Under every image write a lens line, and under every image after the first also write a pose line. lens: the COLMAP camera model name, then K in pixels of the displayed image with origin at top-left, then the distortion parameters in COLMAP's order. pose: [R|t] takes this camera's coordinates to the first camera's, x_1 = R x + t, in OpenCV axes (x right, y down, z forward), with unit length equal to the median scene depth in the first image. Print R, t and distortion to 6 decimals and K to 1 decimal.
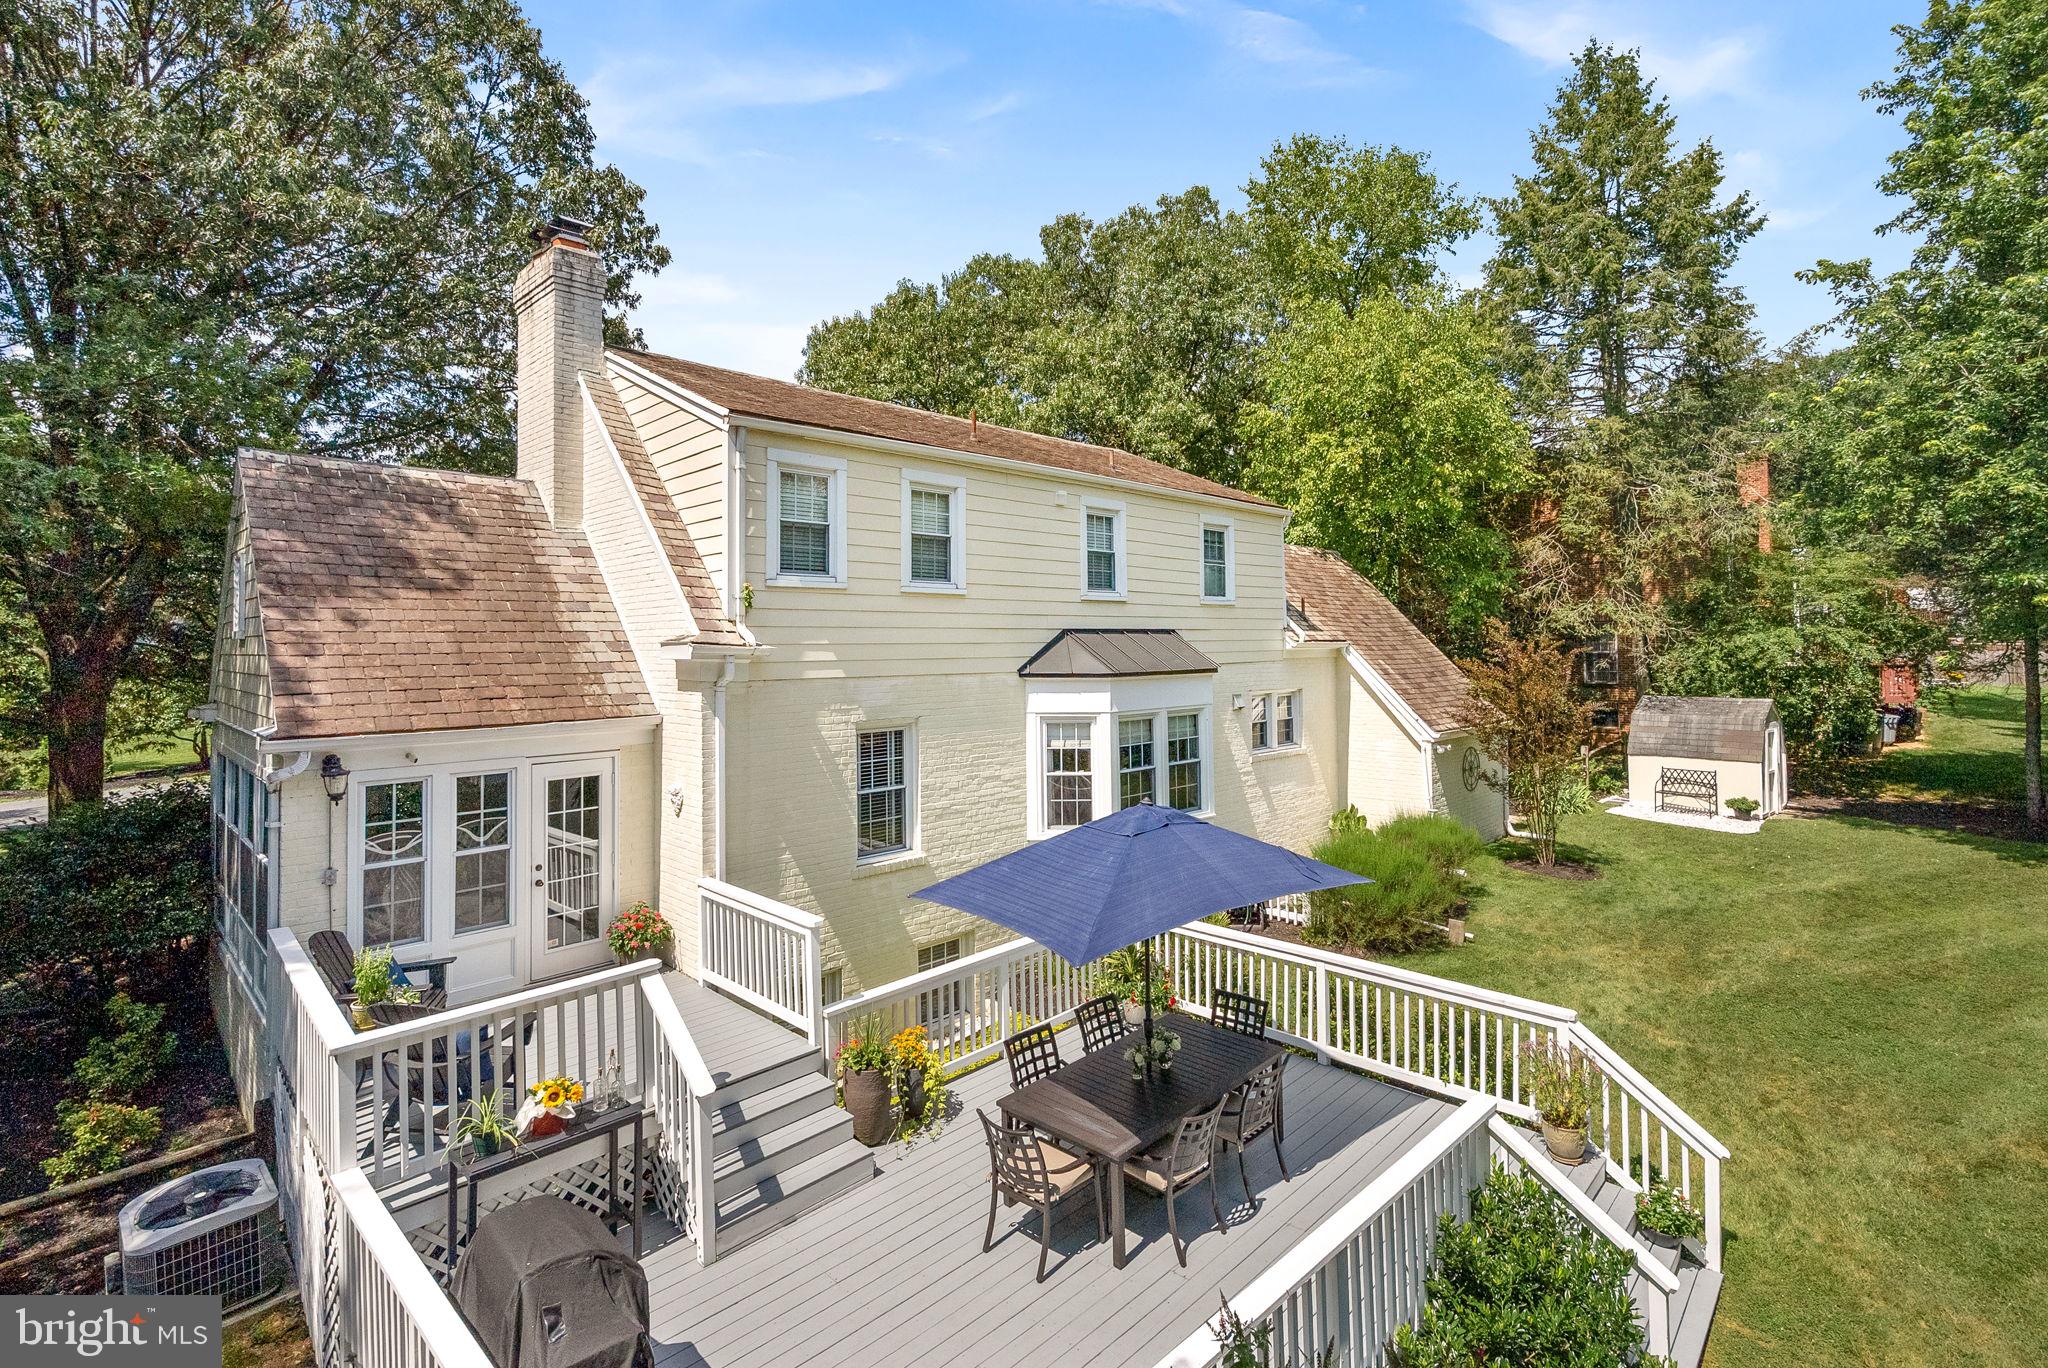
lens RADIAL K [[951.5, 0, 1026.6], [0, 951.5, 621.0], [0, 0, 1]] dist [-0.010020, 0.002881]
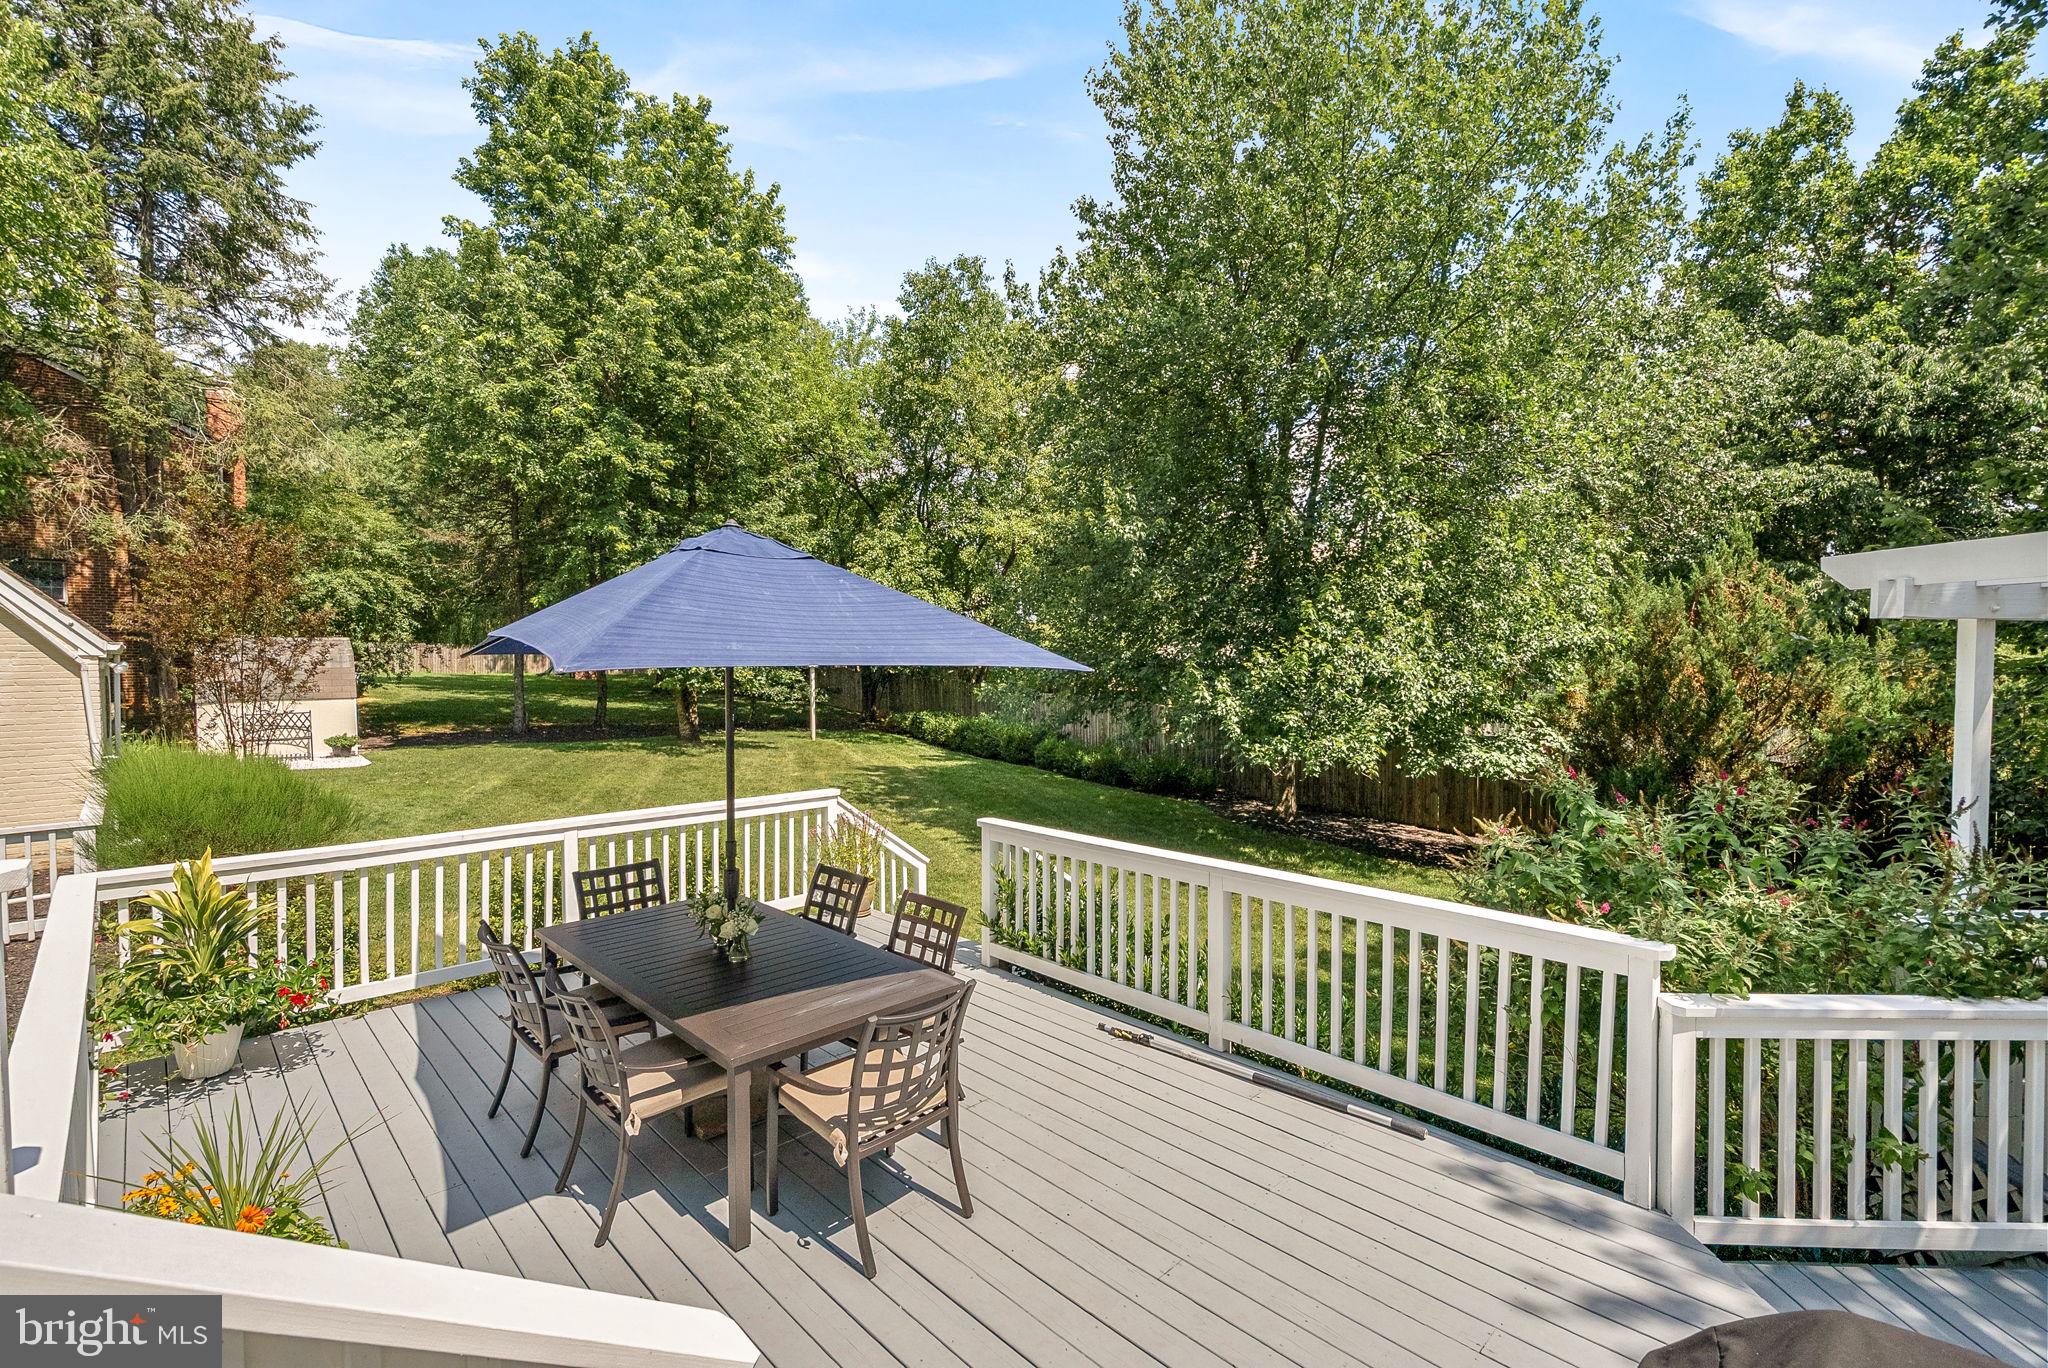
lens RADIAL K [[911.6, 0, 1027.2], [0, 911.6, 679.2], [0, 0, 1]] dist [-0.010938, 0.003889]
pose [[0.010306, -0.019084, 0.999765, -0.300848], [-0.017156, 0.999667, 0.019259, 0.180761], [-0.999800, -0.017350, 0.009975, 0.528322]]
